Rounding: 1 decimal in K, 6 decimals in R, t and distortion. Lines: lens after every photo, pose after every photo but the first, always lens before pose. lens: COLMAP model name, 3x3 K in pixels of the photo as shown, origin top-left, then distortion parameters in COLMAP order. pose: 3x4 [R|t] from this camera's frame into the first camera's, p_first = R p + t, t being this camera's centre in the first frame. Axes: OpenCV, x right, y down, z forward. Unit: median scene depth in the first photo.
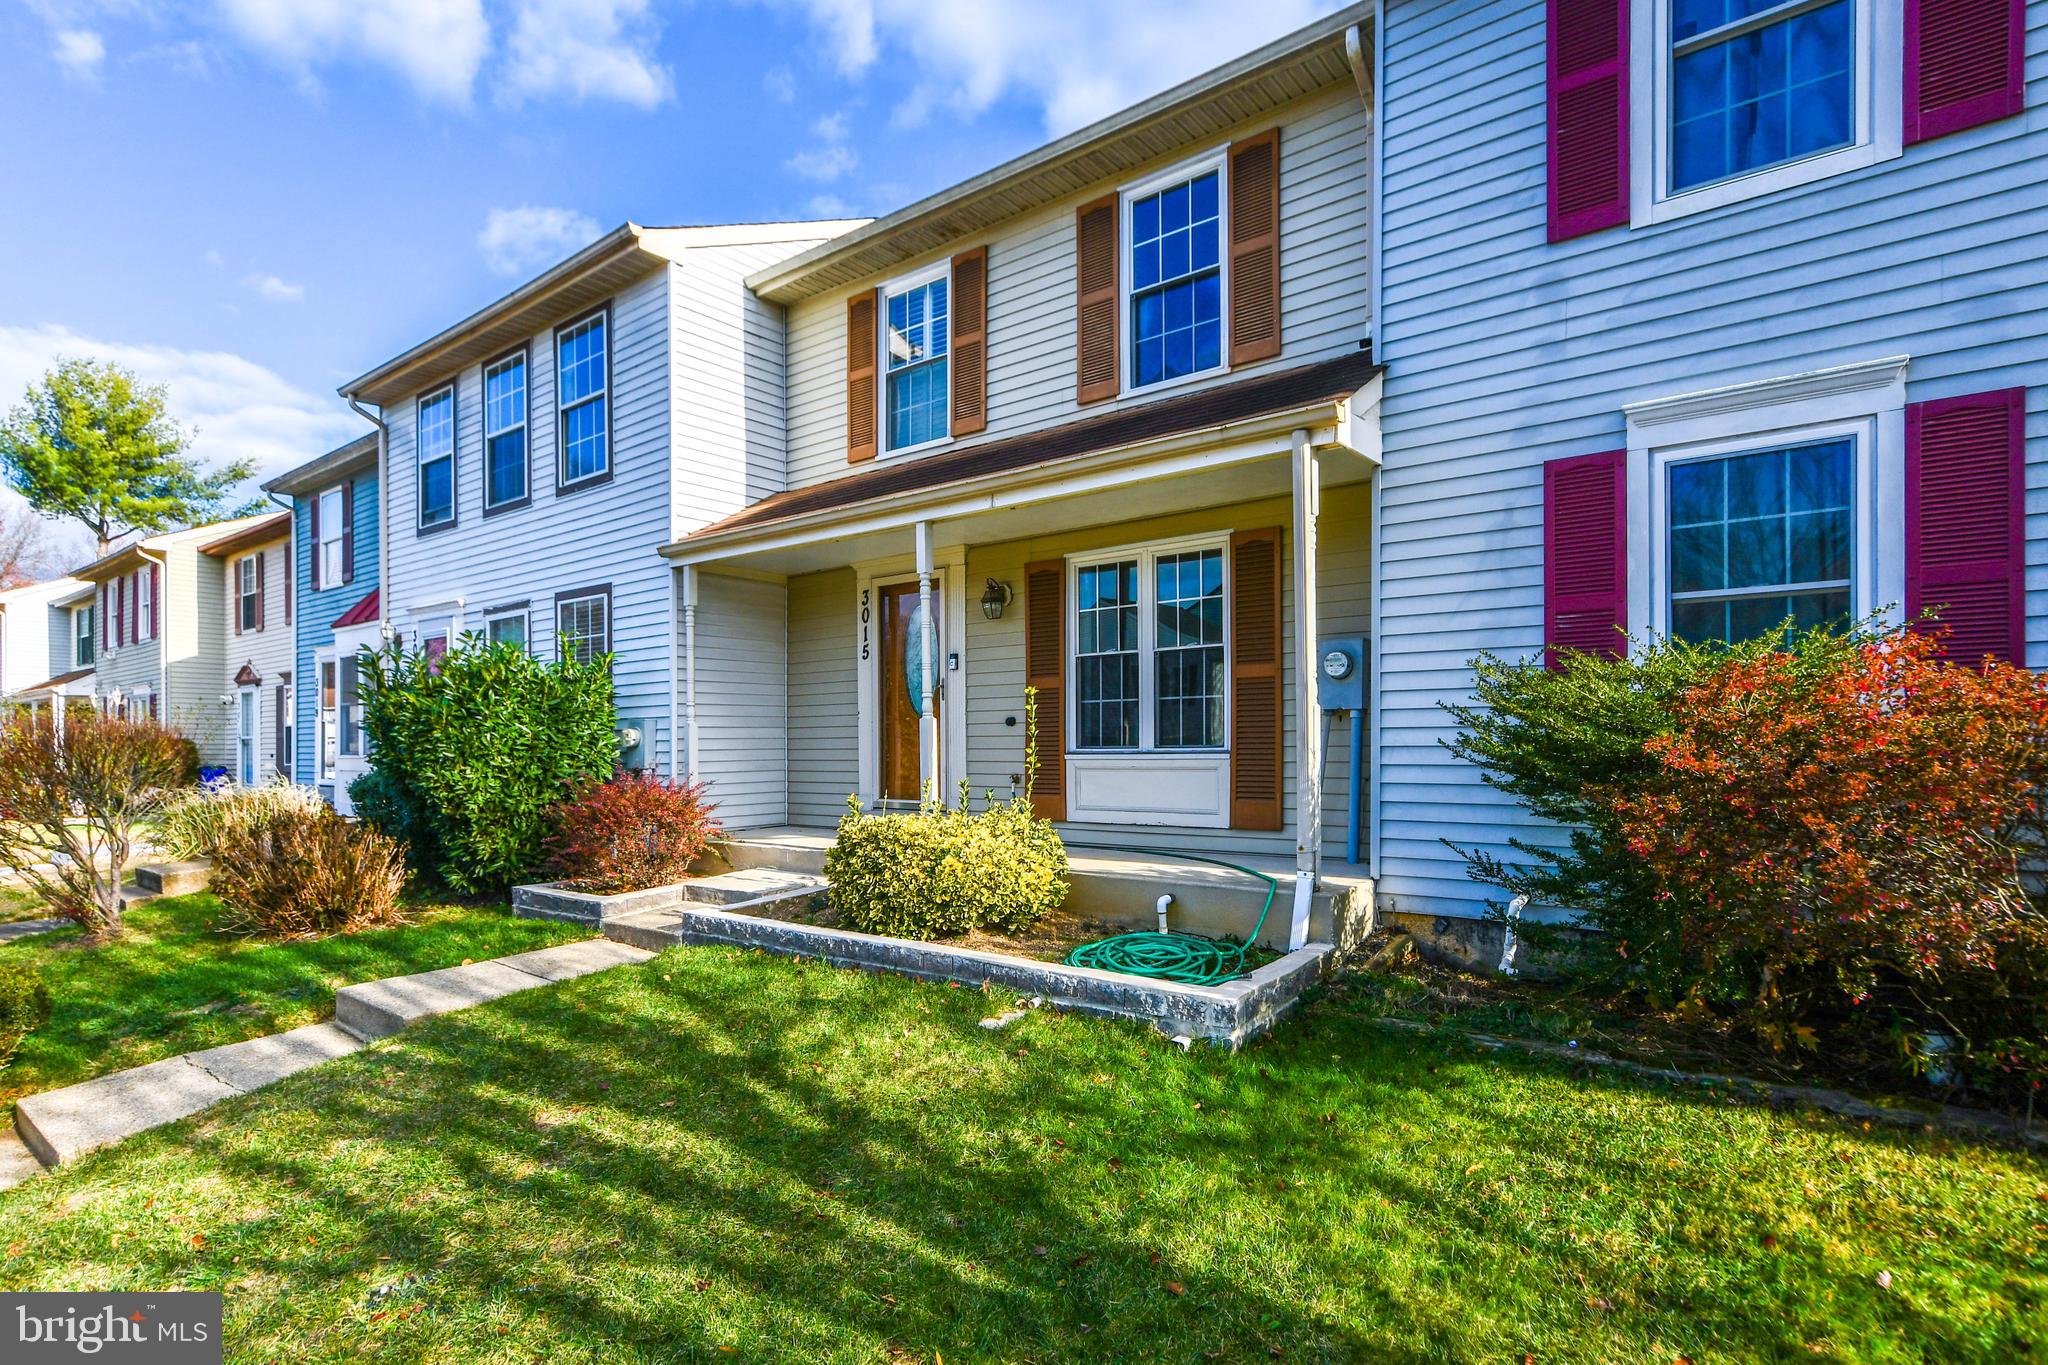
lens RADIAL K [[1039.5, 0, 1023.0], [0, 1039.5, 737.9], [0, 0, 1]] dist [0.007293, 0.000811]
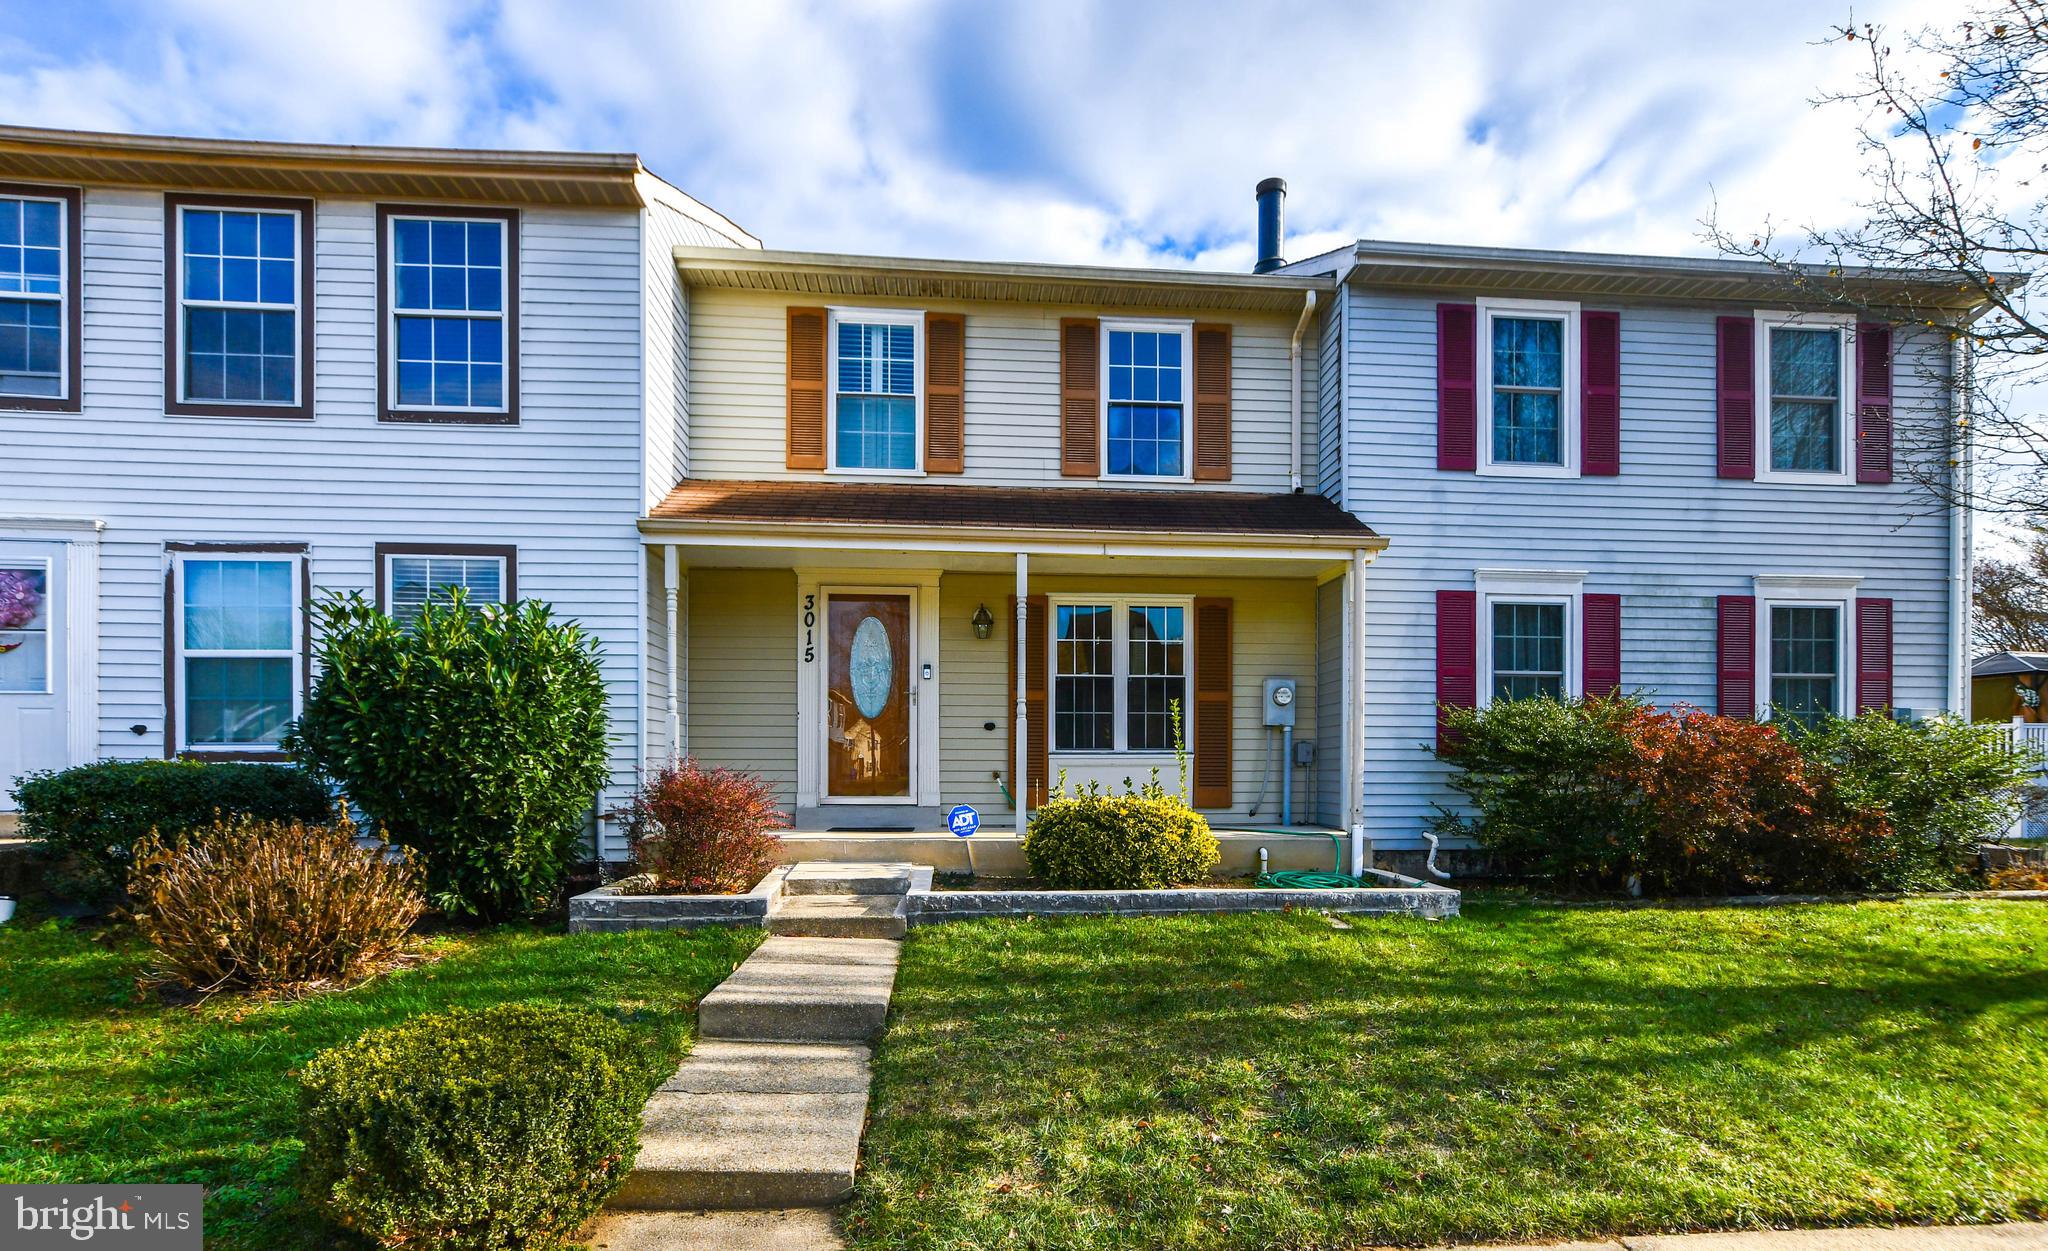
lens RADIAL K [[958.6, 0, 1028.4], [0, 958.6, 764.2], [0, 0, 1]] dist [-0.002027, -0.000033]
pose [[0.735187, 0.012184, 0.677755, -0.796329], [-0.012433, 0.999913, -0.004489, 0.034812], [-0.677750, -0.005126, 0.735274, 0.188103]]
